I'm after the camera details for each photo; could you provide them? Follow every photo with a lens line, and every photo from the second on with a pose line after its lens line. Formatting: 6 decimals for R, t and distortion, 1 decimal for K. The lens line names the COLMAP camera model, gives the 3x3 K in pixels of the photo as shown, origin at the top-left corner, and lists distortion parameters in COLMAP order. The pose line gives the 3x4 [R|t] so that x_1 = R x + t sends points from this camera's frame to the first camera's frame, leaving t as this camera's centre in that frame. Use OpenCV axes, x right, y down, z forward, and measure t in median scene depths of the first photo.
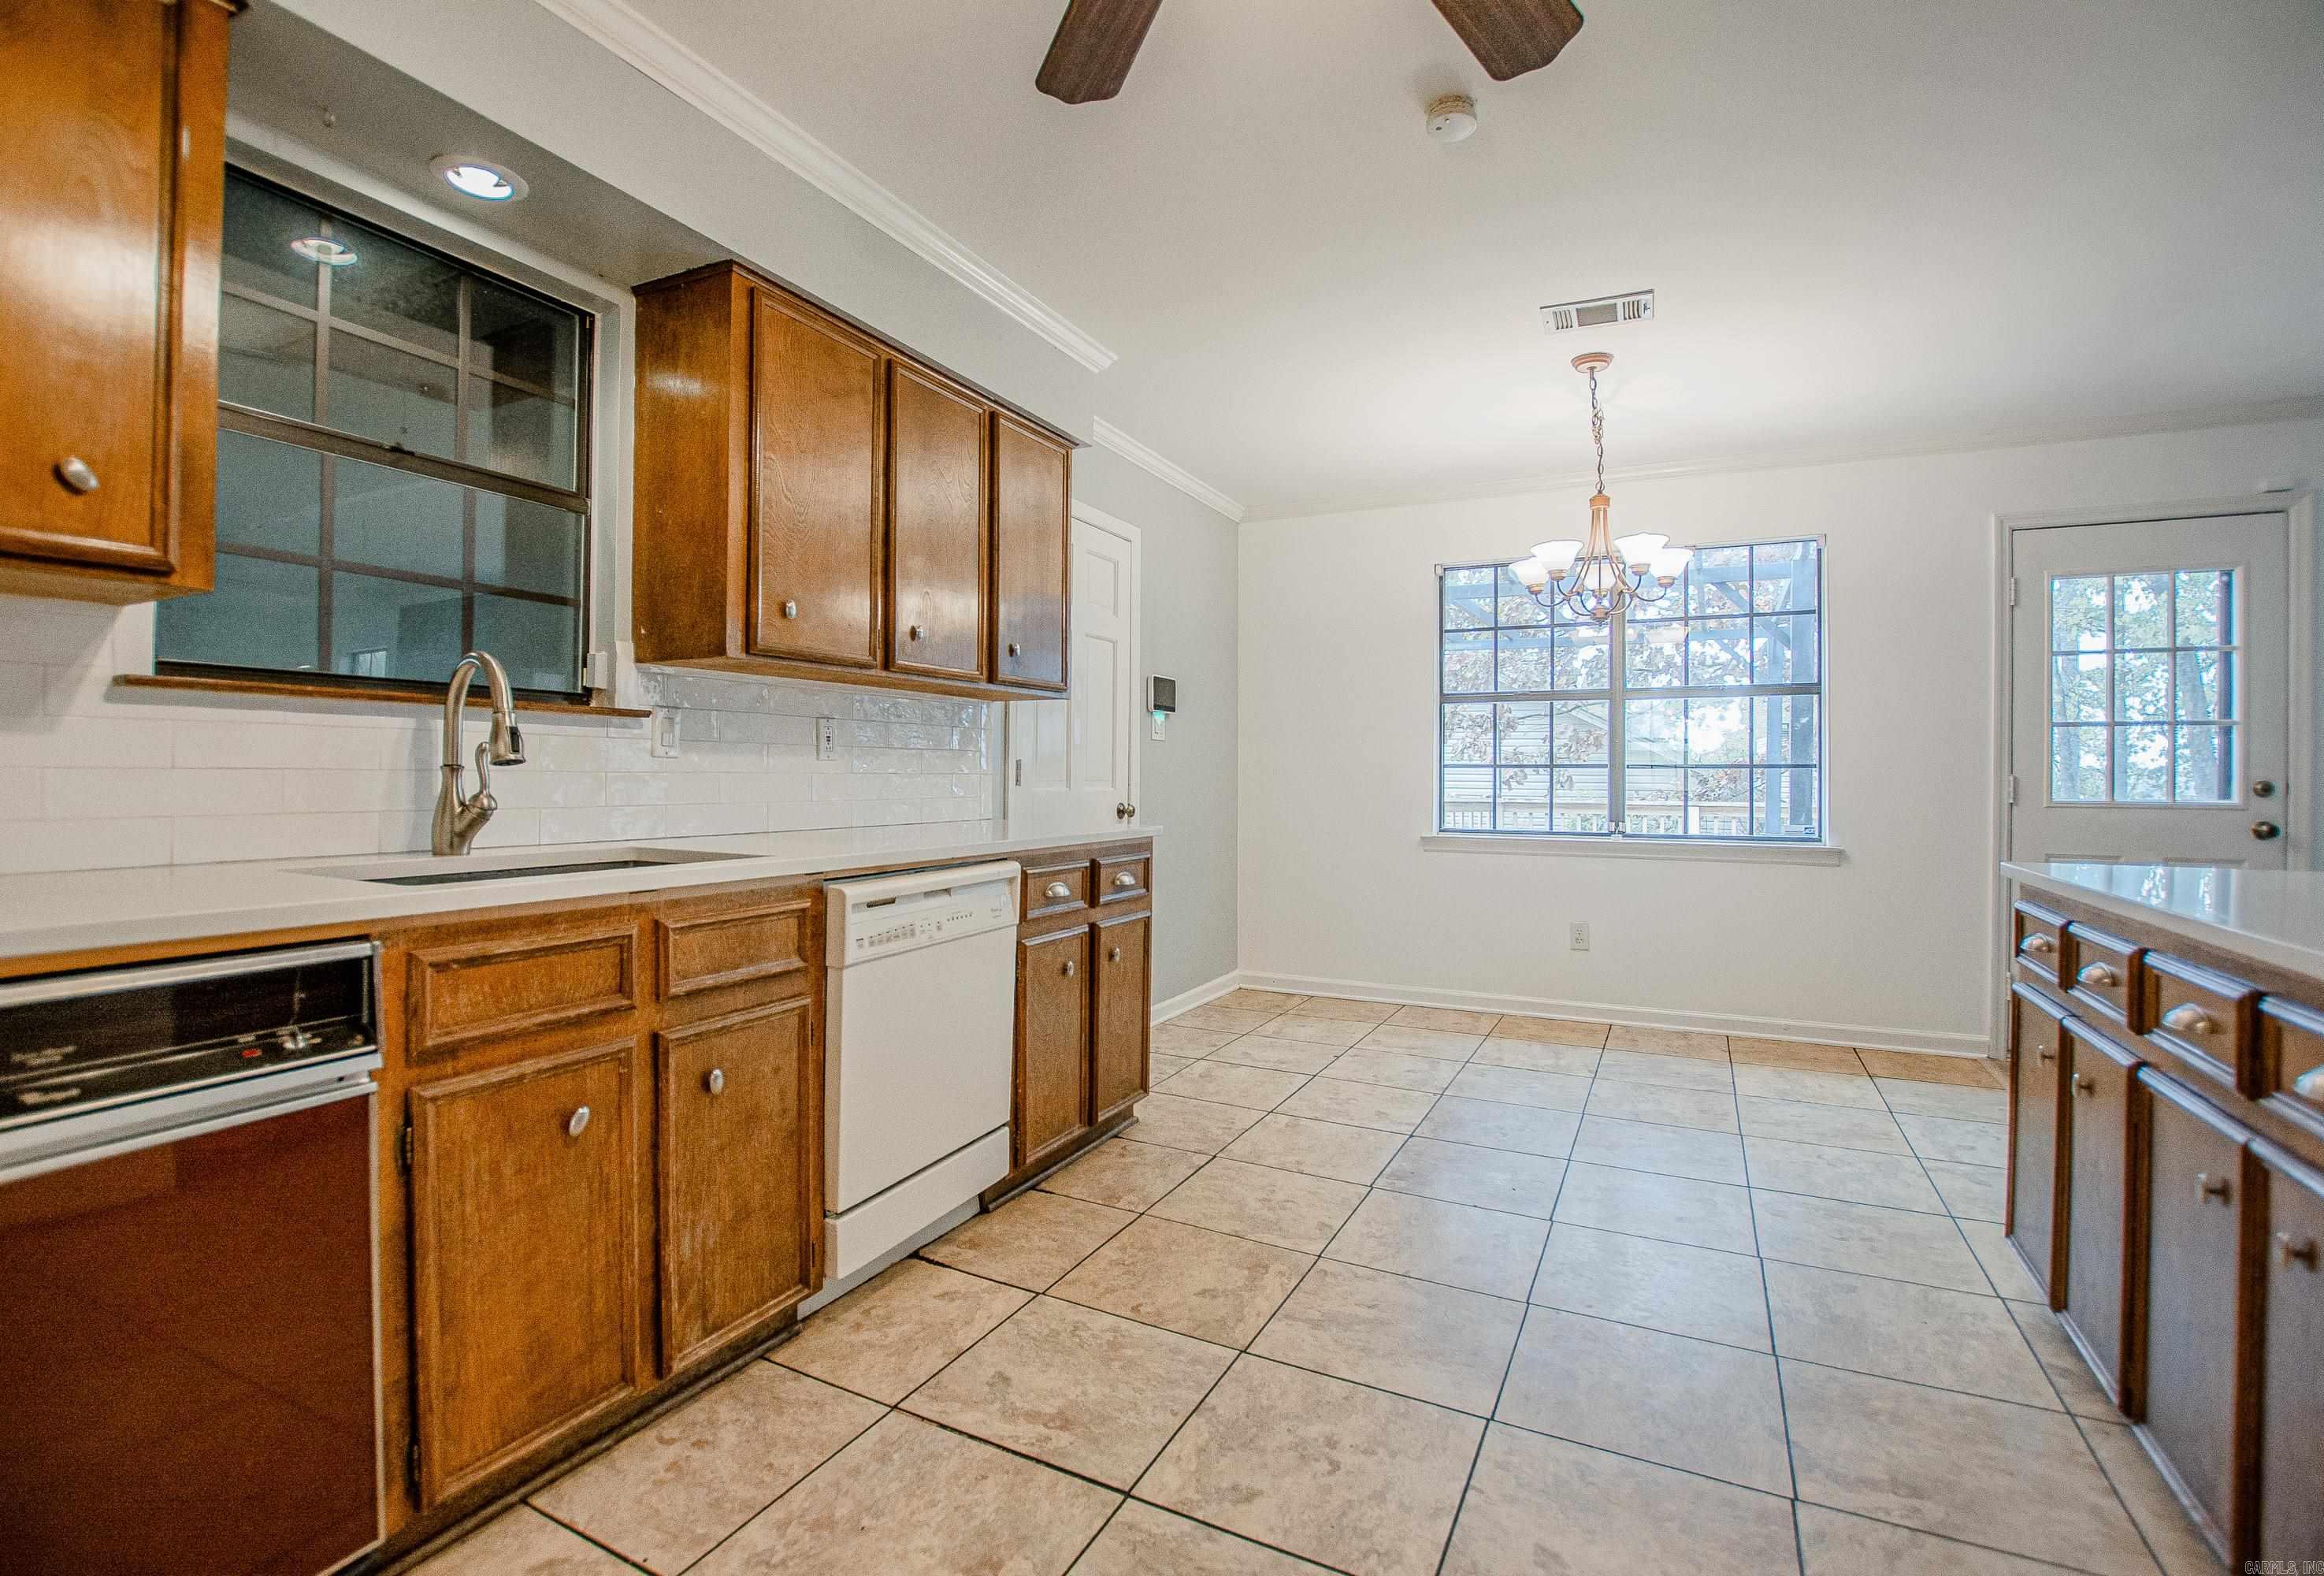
lens RADIAL K [[1059.5, 0, 1154.4], [0, 1059.5, 778.9], [0, 0, 1]] dist [-0.033095, 0.003346]
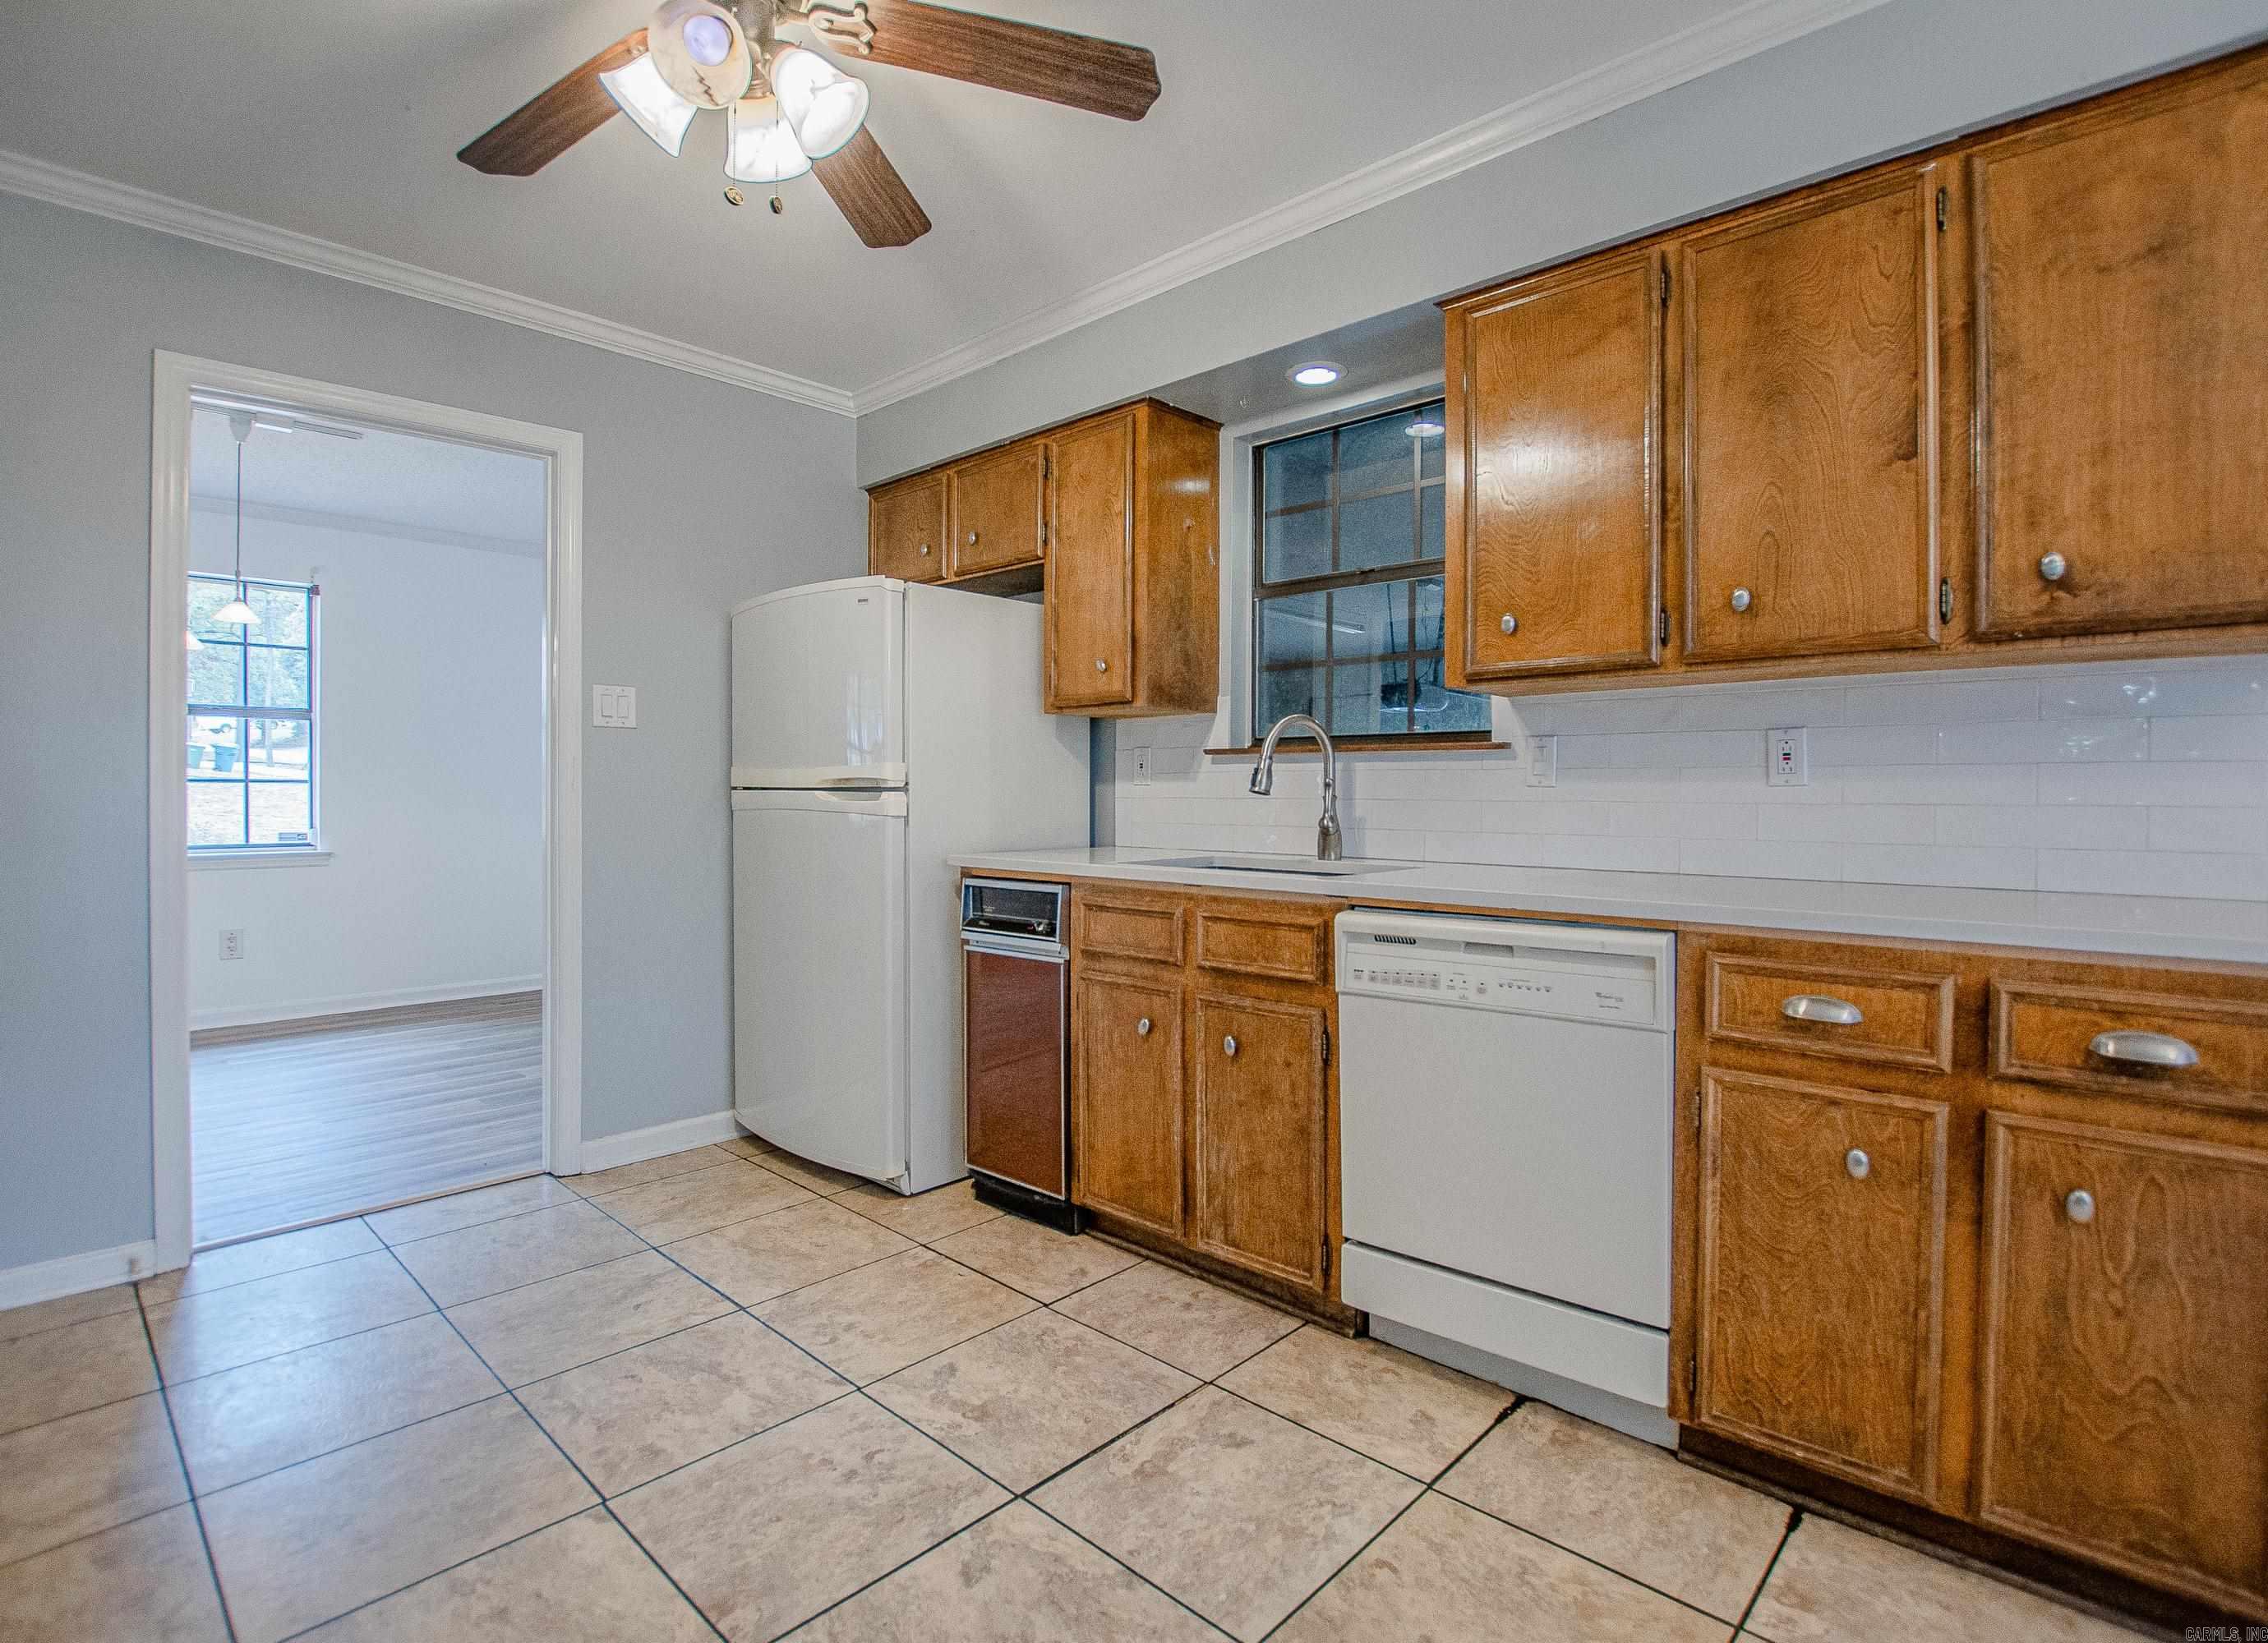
lens RADIAL K [[1097.9, 0, 1165.7], [0, 1097.9, 809.7], [0, 0, 1]] dist [-0.035210, 0.002273]
pose [[-0.269676, 0.002311, -0.962948, 0.667042], [-0.011964, 0.999912, 0.005750, -0.001206], [0.962877, 0.013072, -0.269625, 0.981999]]
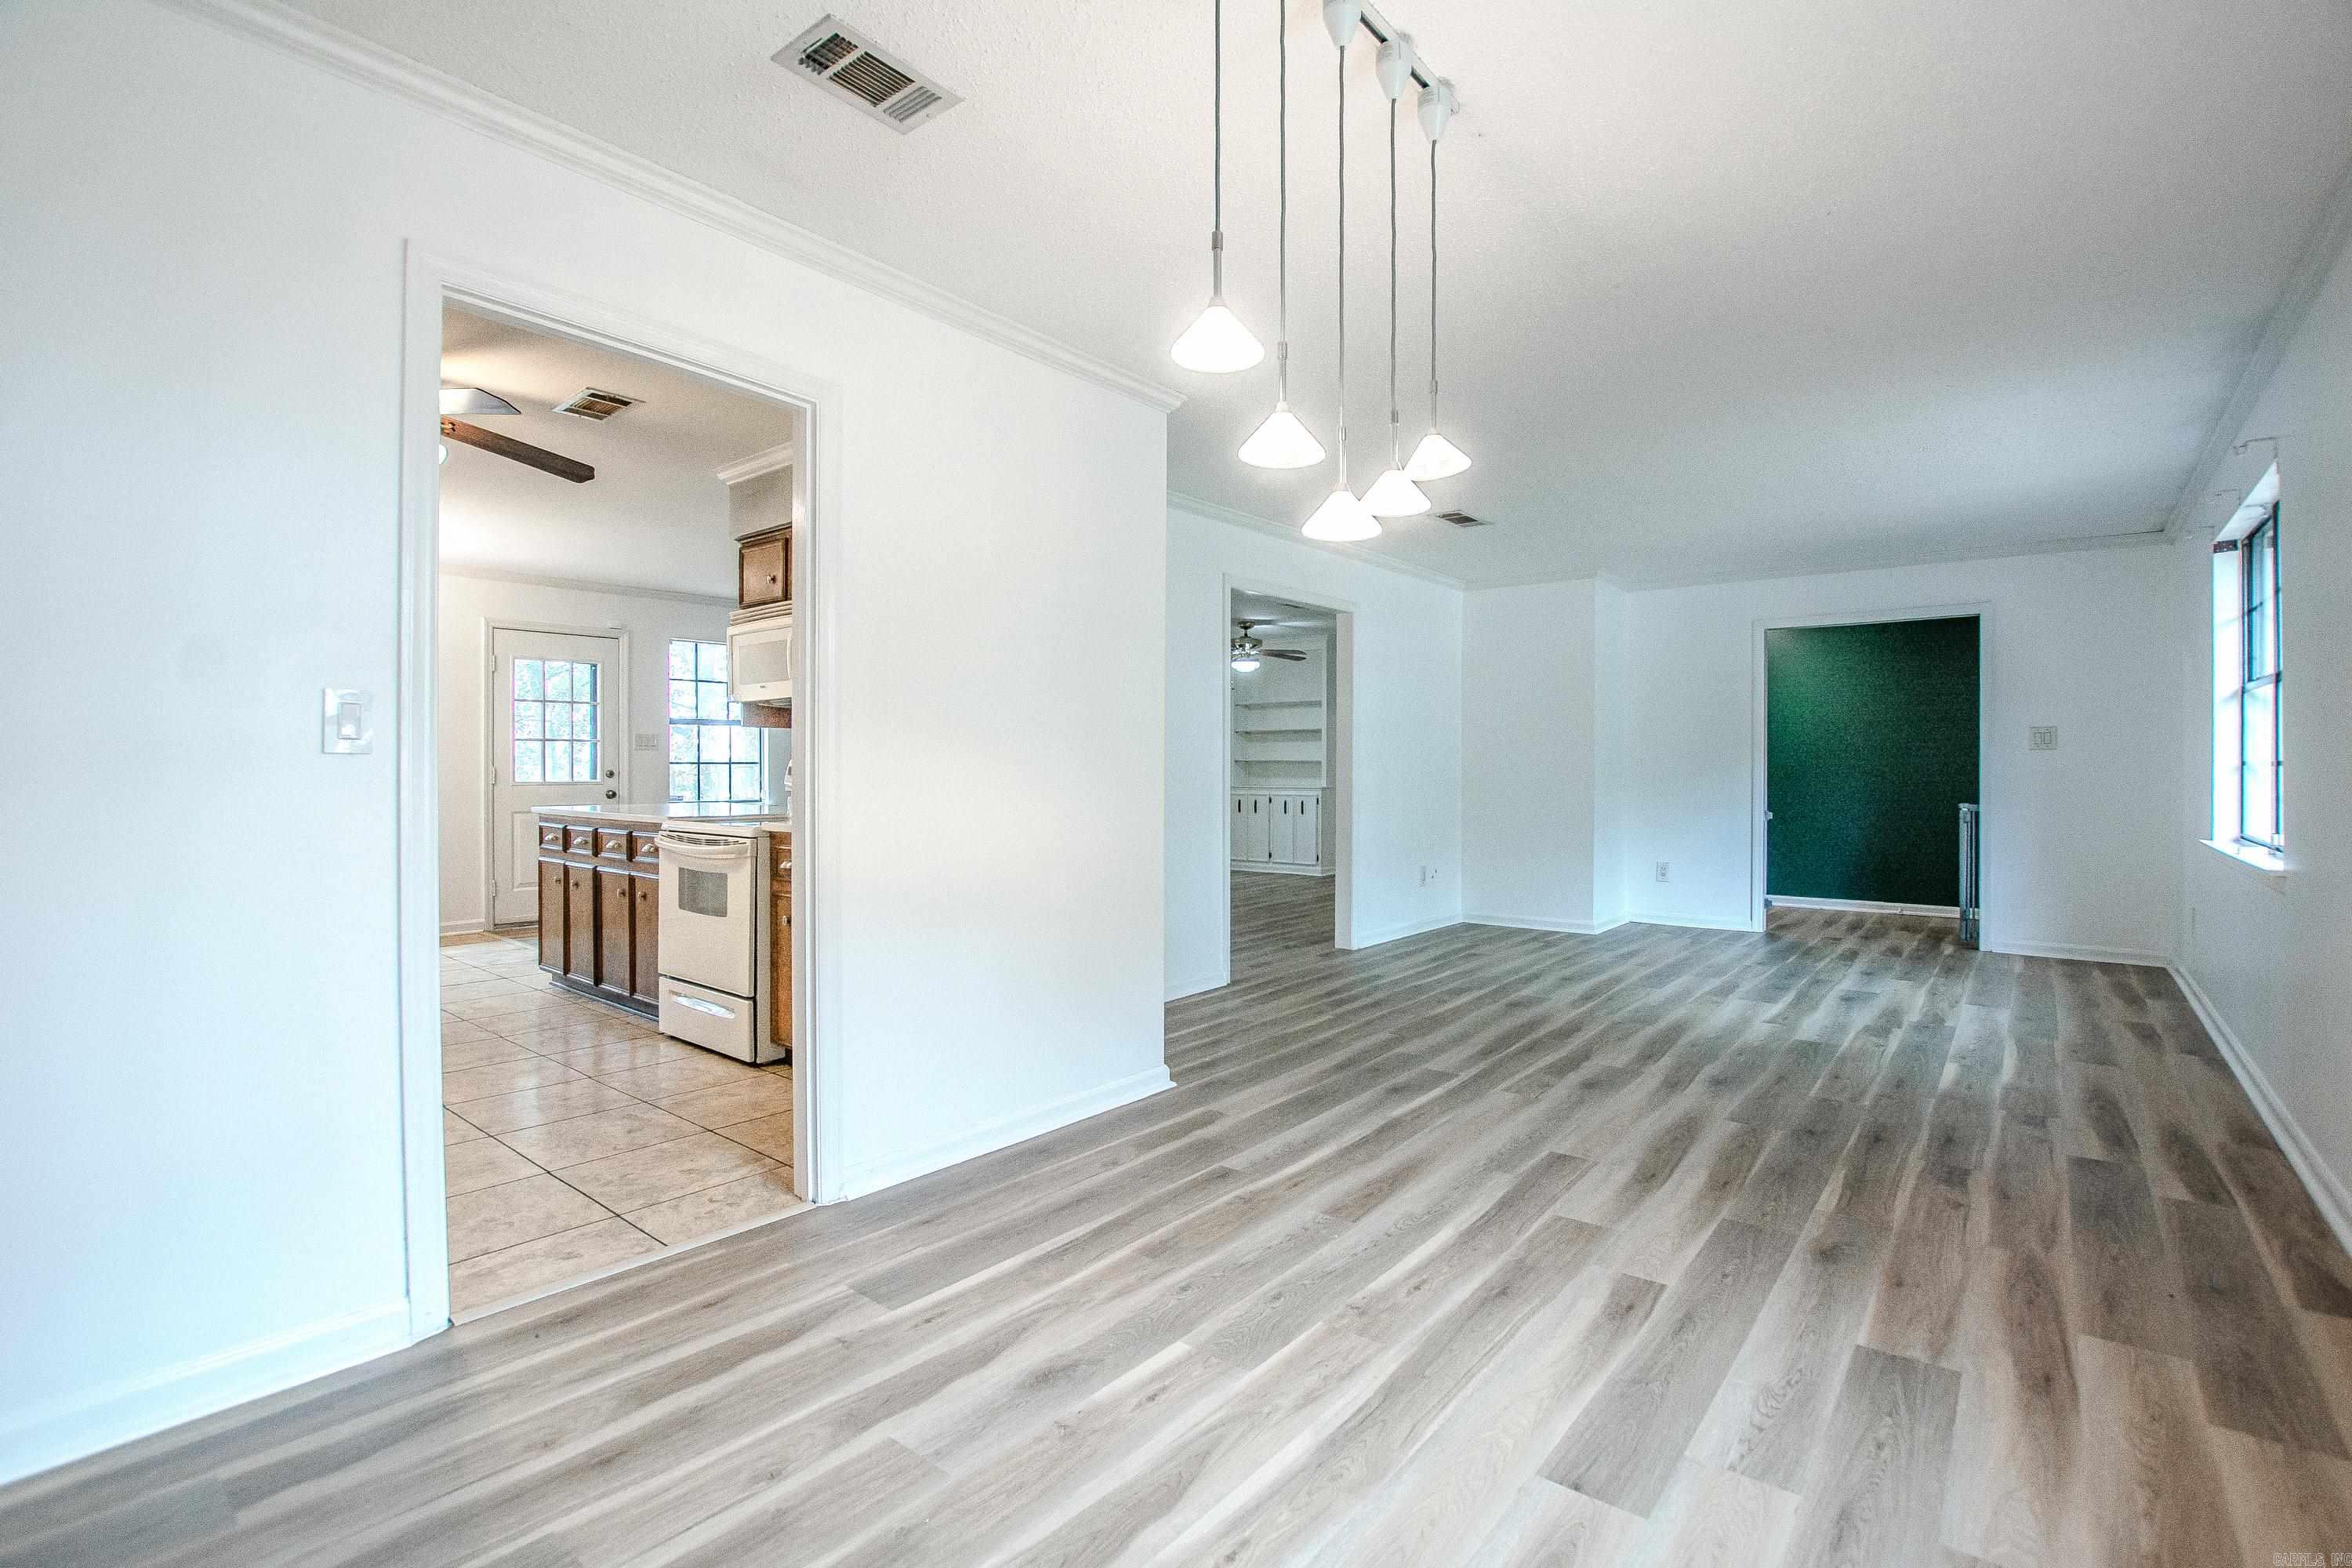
lens RADIAL K [[1045.7, 0, 1247.1], [0, 1045.7, 772.4], [0, 0, 1]] dist [-0.028817, 0.002037]
pose [[0.169452, -0.010258, 0.985485, -1.185883], [0.003725, 0.999945, 0.009768, -0.014117], [-0.985531, 0.002015, 0.169481, -0.972304]]
